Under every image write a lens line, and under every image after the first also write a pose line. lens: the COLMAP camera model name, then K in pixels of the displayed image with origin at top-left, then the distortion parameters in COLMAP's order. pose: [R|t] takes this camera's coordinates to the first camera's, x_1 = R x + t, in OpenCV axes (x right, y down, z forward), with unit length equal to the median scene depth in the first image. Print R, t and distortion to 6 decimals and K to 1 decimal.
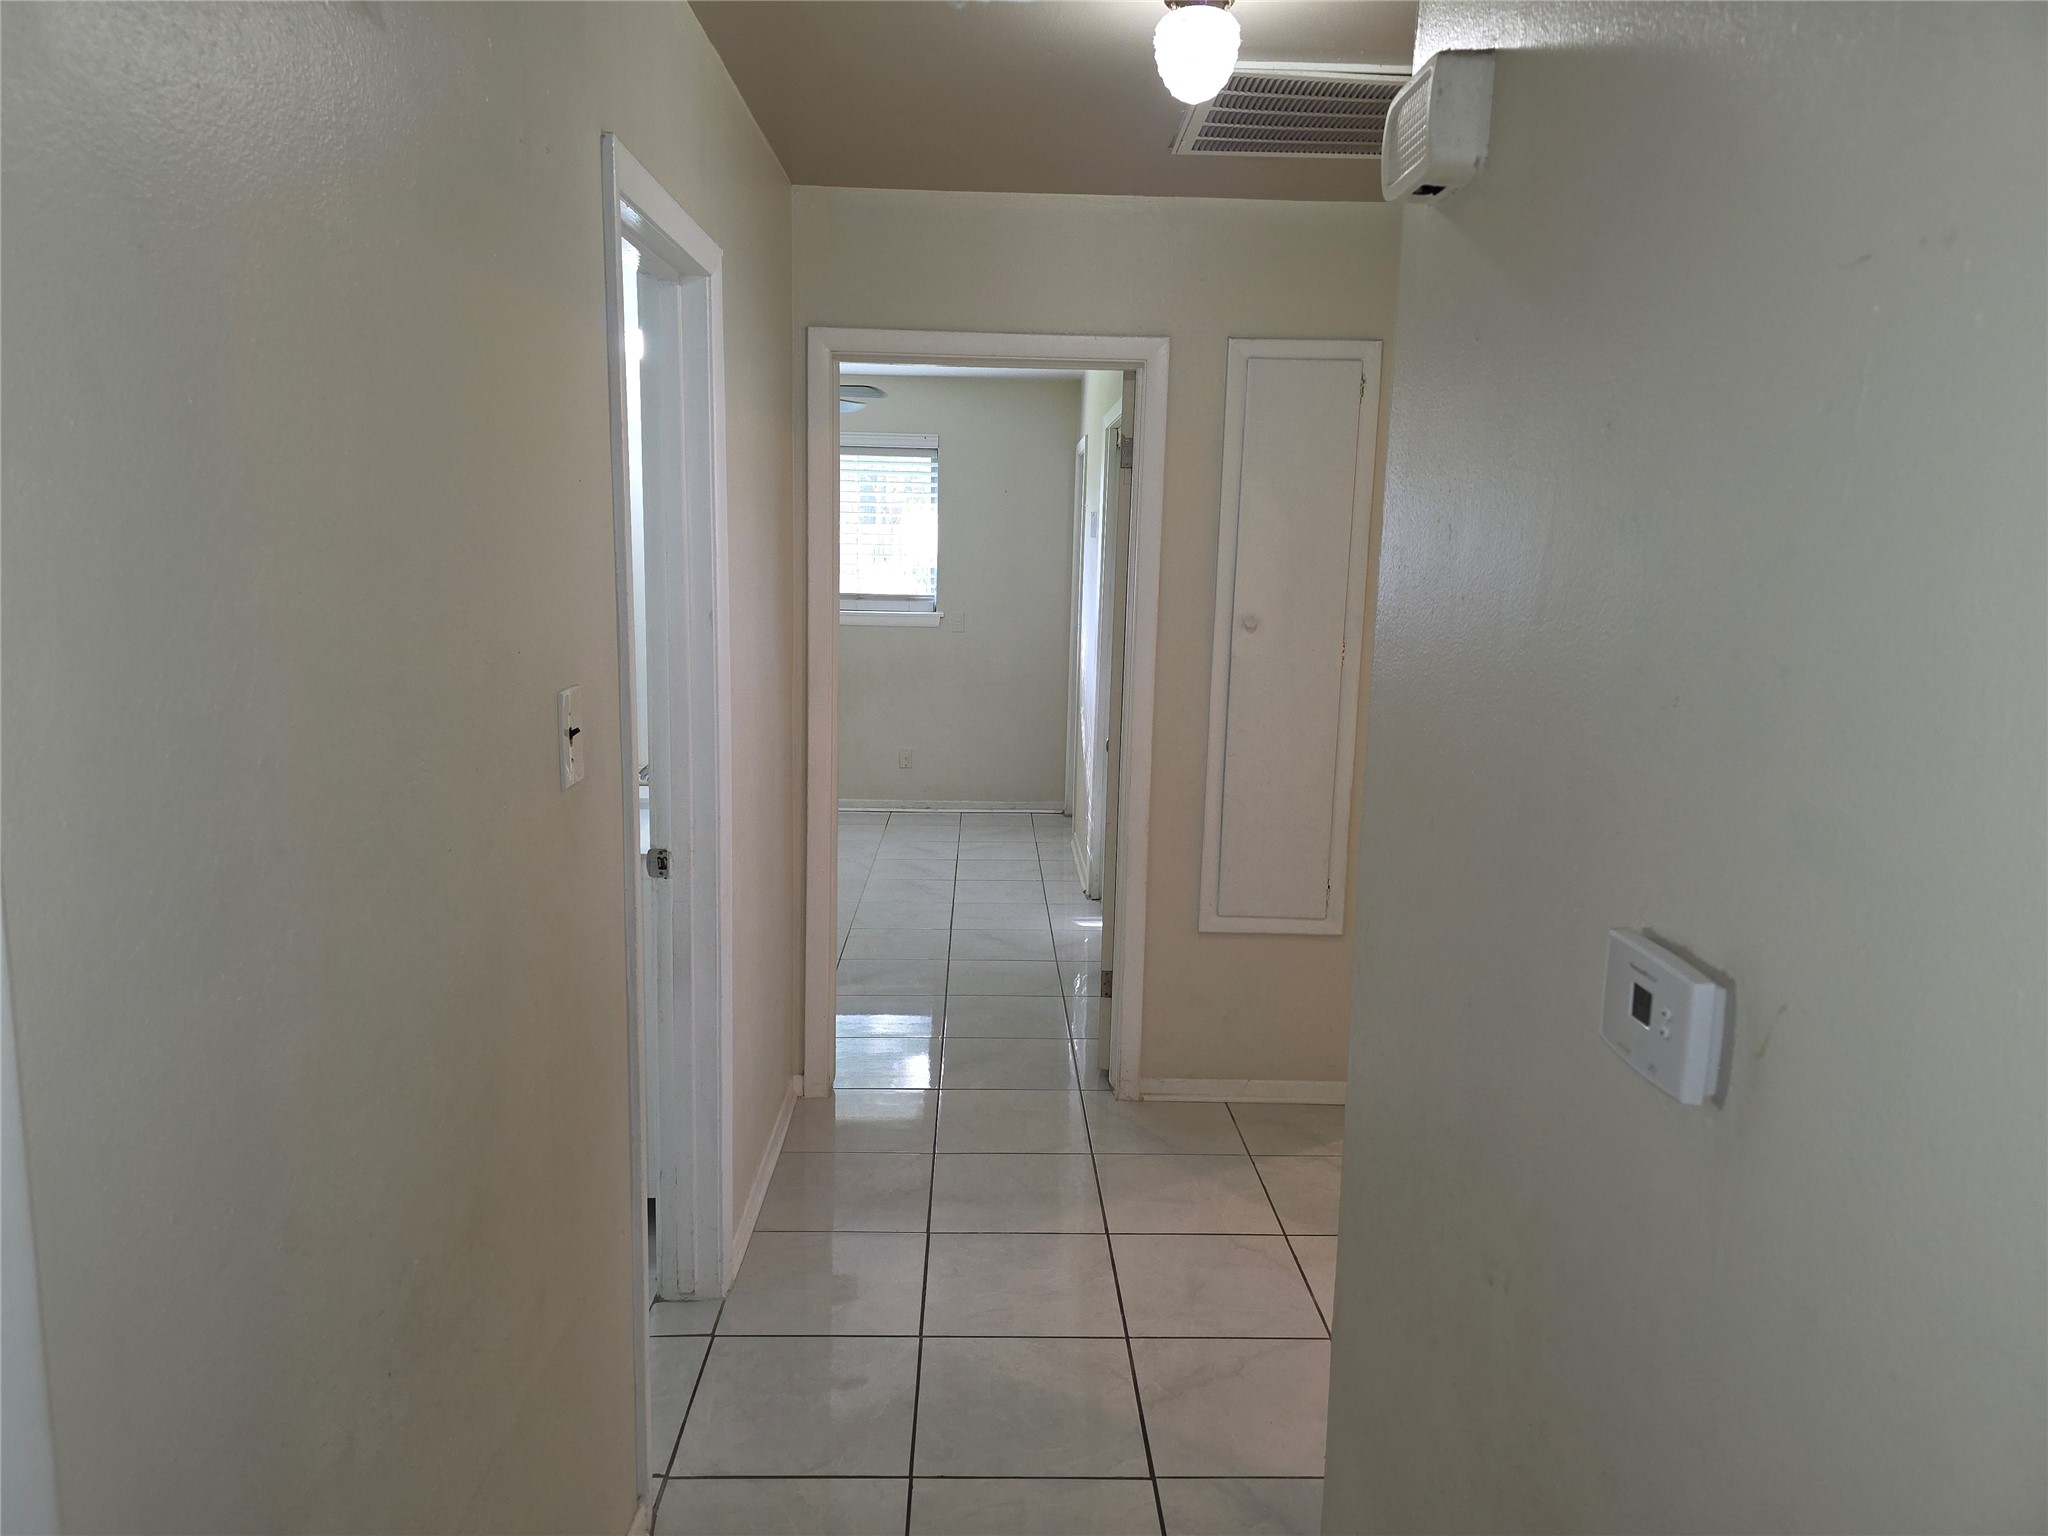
lens RADIAL K [[1364.5, 0, 1022.8], [0, 1364.5, 767.0], [0, 0, 1]] dist [0.038534, -0.001165]
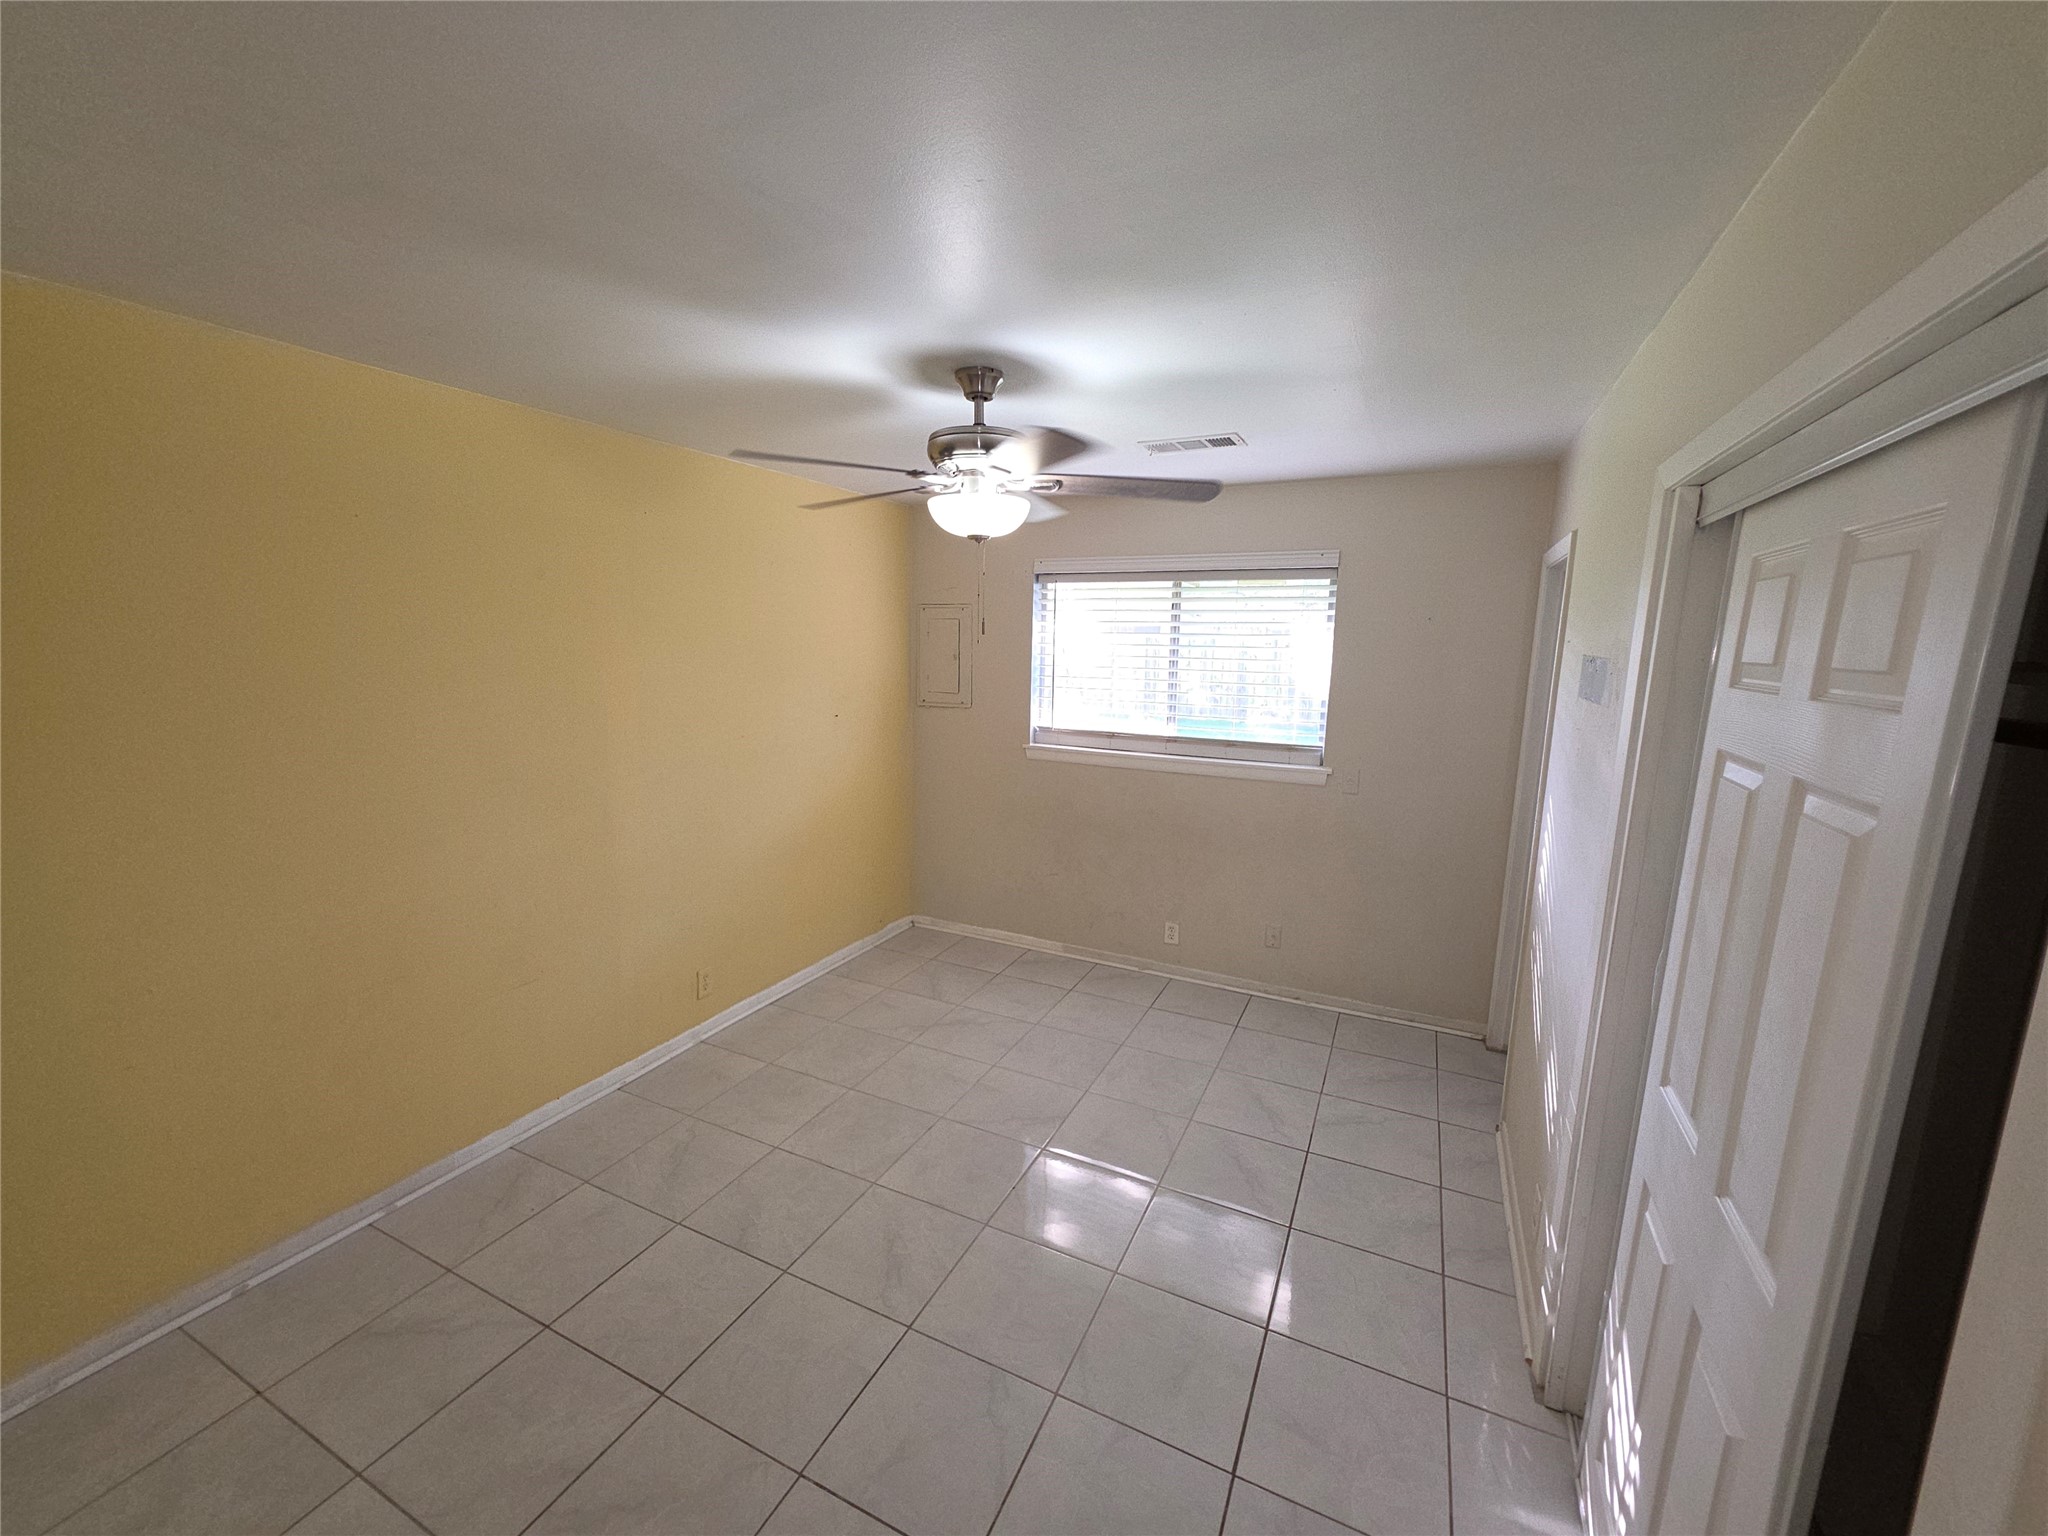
lens RADIAL K [[814.5, 0, 1027.2], [0, 814.5, 768.3], [0, 0, 1]] dist [0.003385, 0.000064]
pose [[0.886610, 0.067472, -0.457569, 0.002766], [-0.071762, 0.997390, 0.008023, -0.104697], [0.456916, 0.025723, 0.889138, 0.487984]]
